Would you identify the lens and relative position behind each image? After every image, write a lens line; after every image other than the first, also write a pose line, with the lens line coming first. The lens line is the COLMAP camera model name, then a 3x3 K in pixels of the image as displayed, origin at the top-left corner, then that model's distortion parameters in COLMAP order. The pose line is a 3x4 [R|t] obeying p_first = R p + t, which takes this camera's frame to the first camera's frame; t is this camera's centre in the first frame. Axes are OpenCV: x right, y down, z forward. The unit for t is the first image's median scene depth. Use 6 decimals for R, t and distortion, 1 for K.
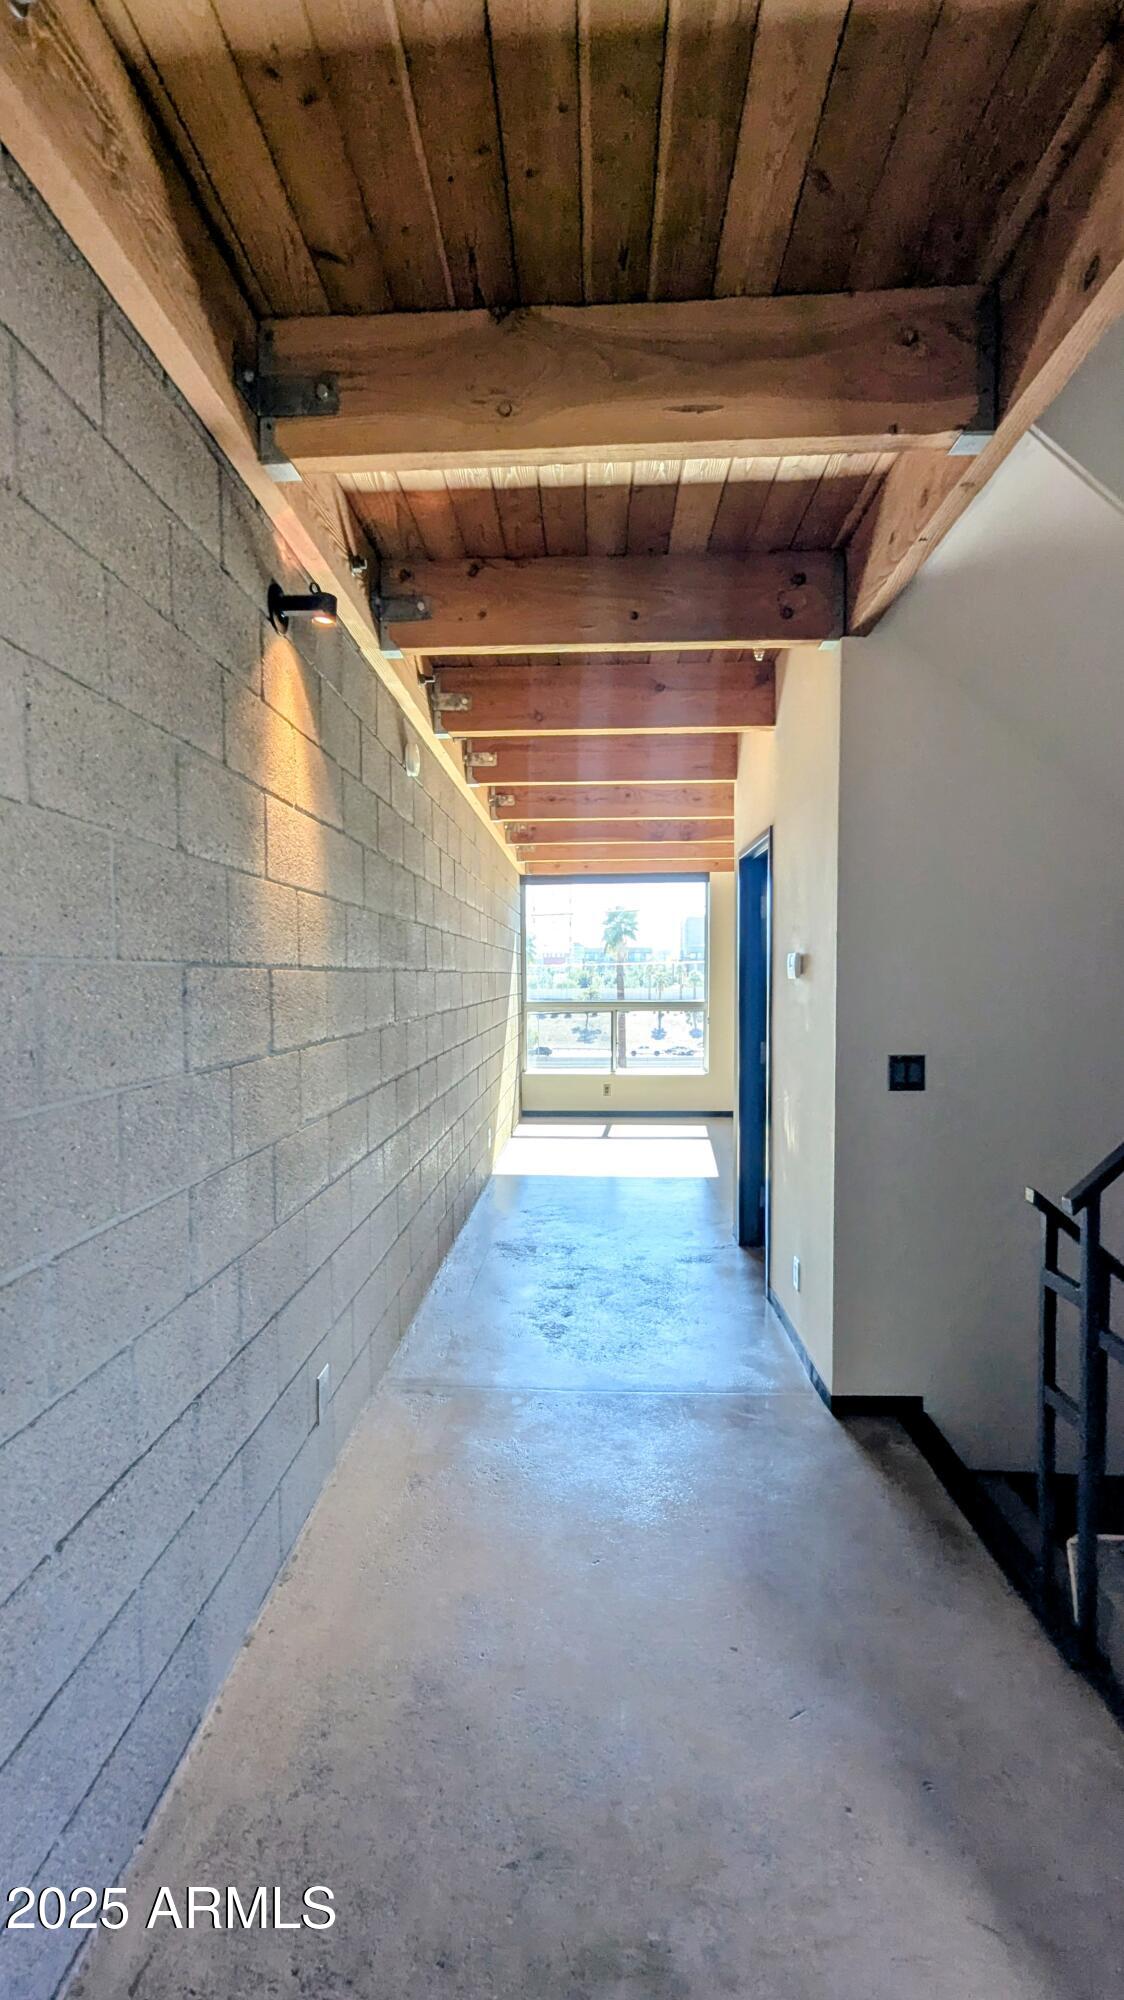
lens RADIAL K [[842.5, 0, 557.8], [0, 842.5, 1012.4], [0, 0, 1]] dist [-0.000336, -0.000380]
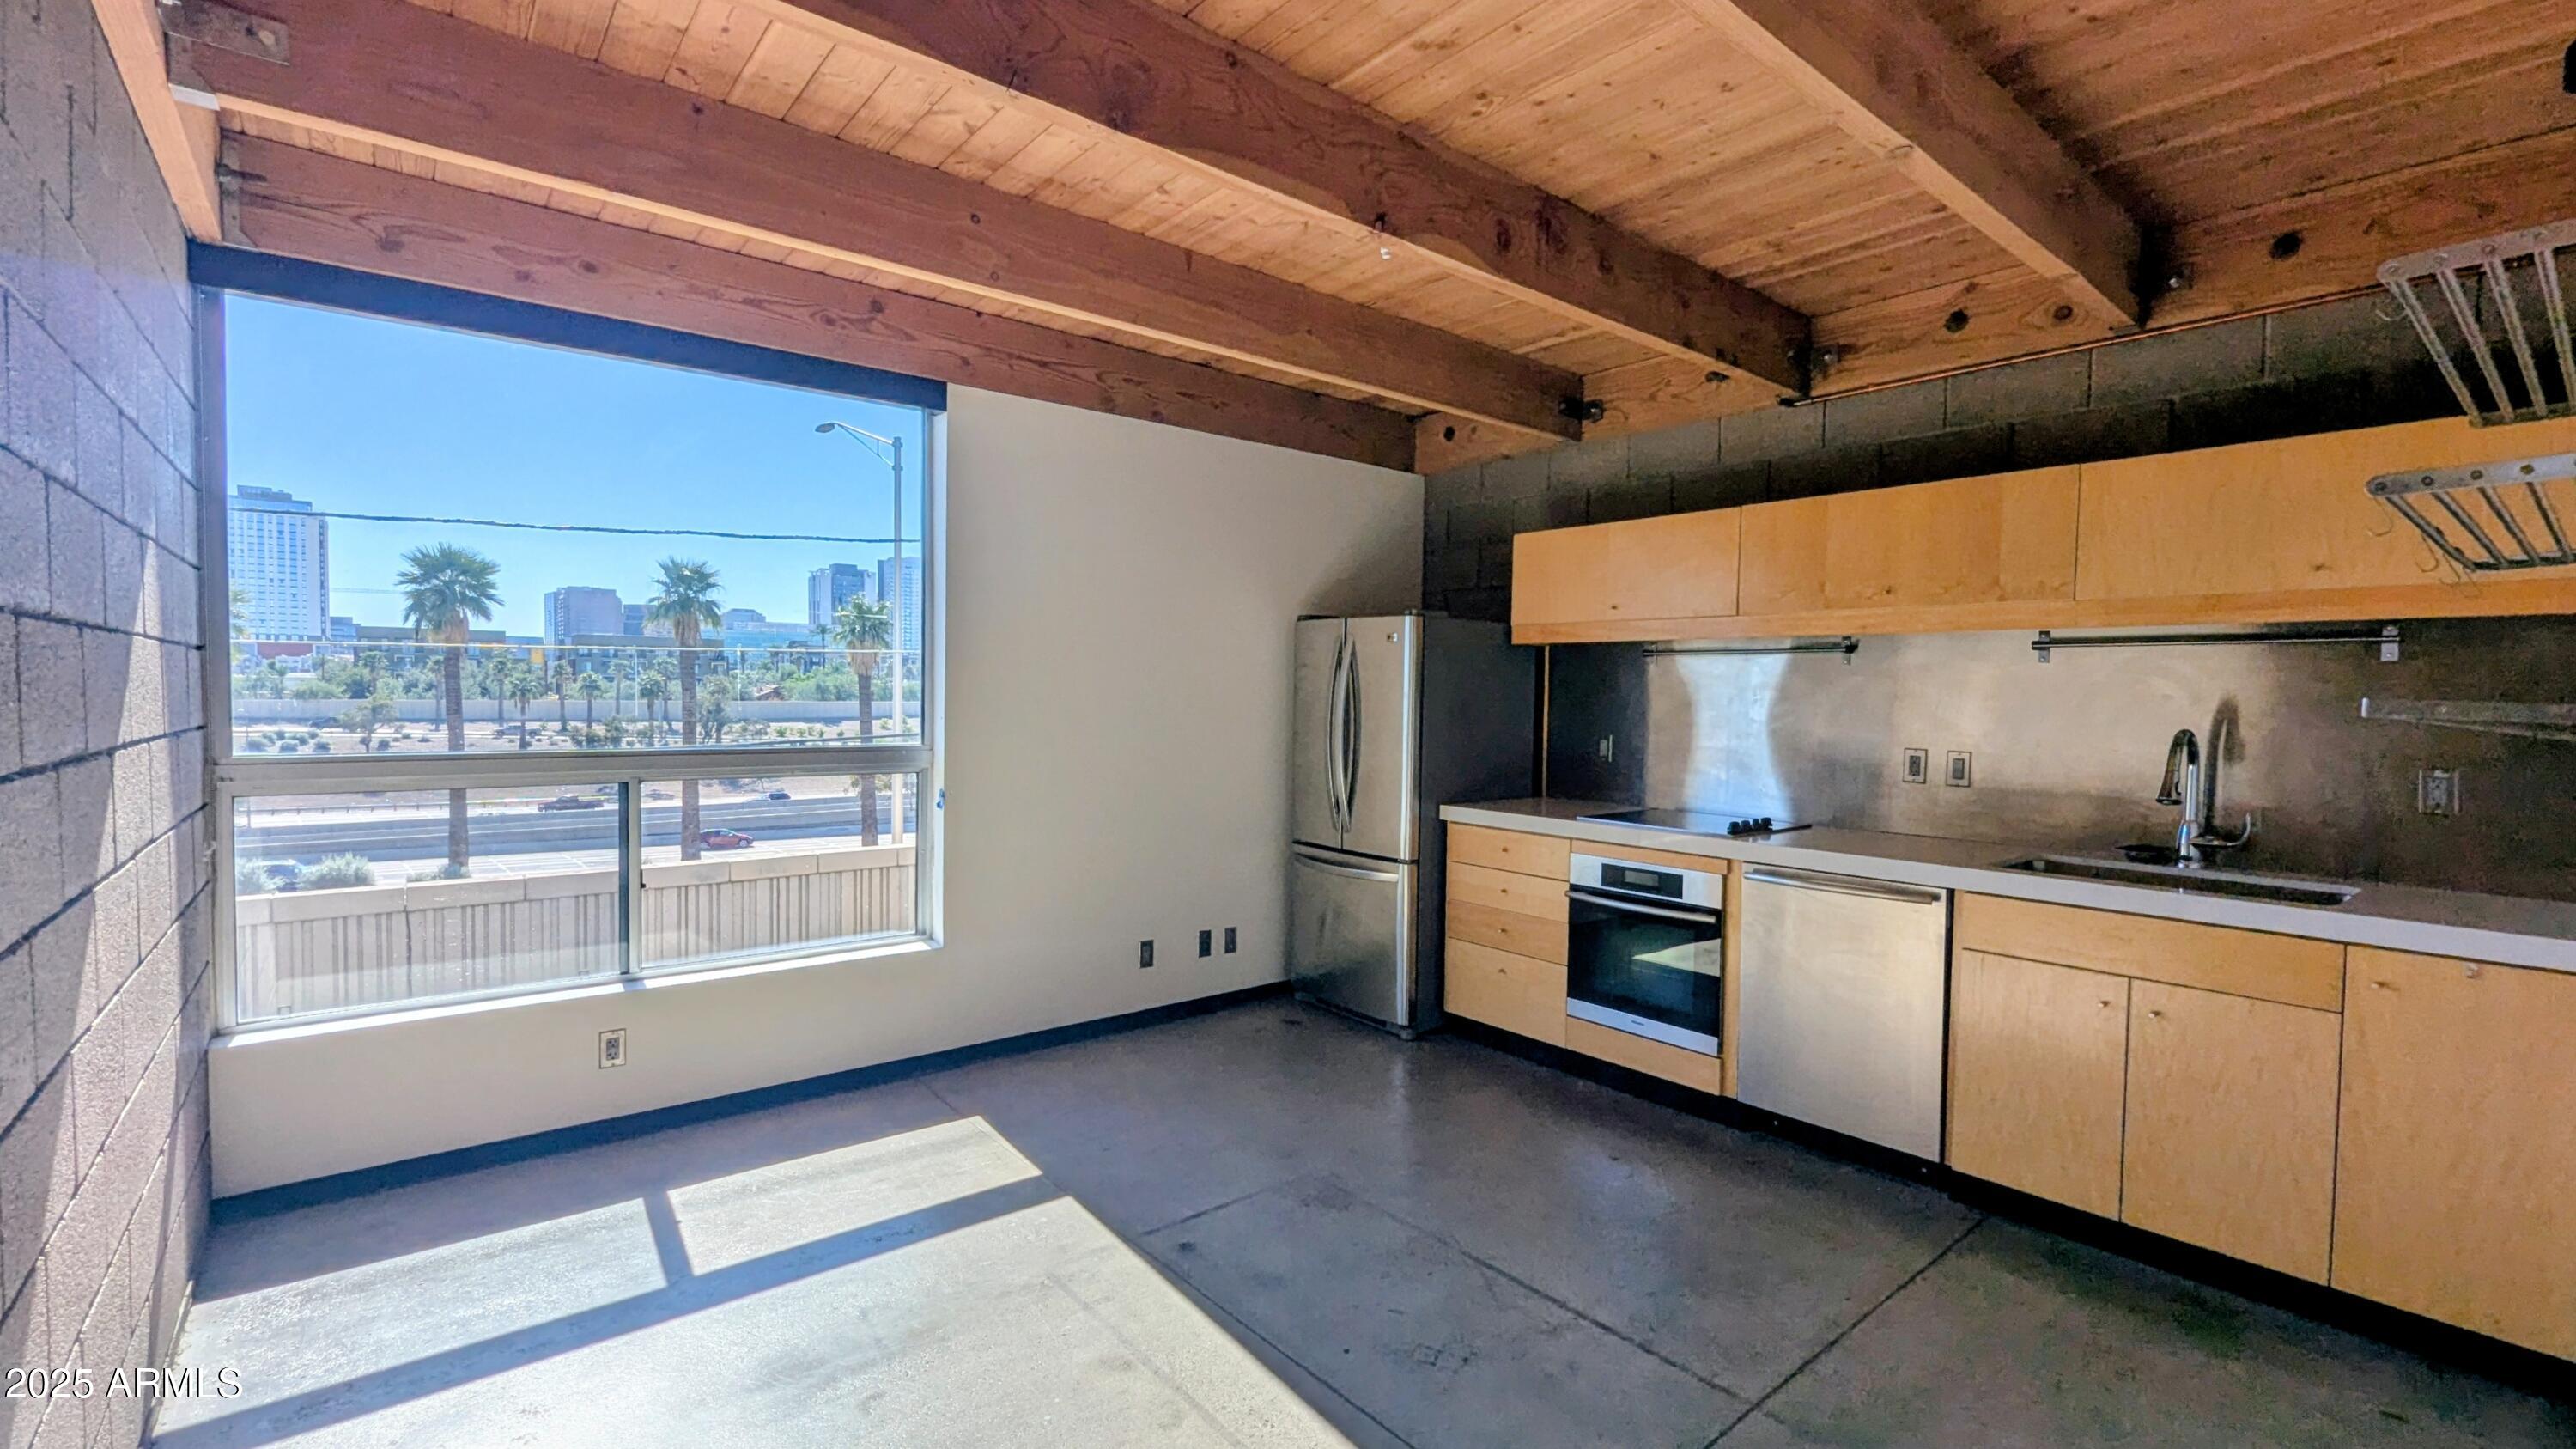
lens RADIAL K [[1085.3, 0, 1284.3], [0, 1085.3, 731.1], [0, 0, 1]] dist [-0.000336, -0.000380]
pose [[0.738394, -0.011349, 0.674274, -0.022343], [0.012468, 0.999917, 0.003176, -0.019296], [-0.674255, 0.006062, 0.738474, 0.556262]]
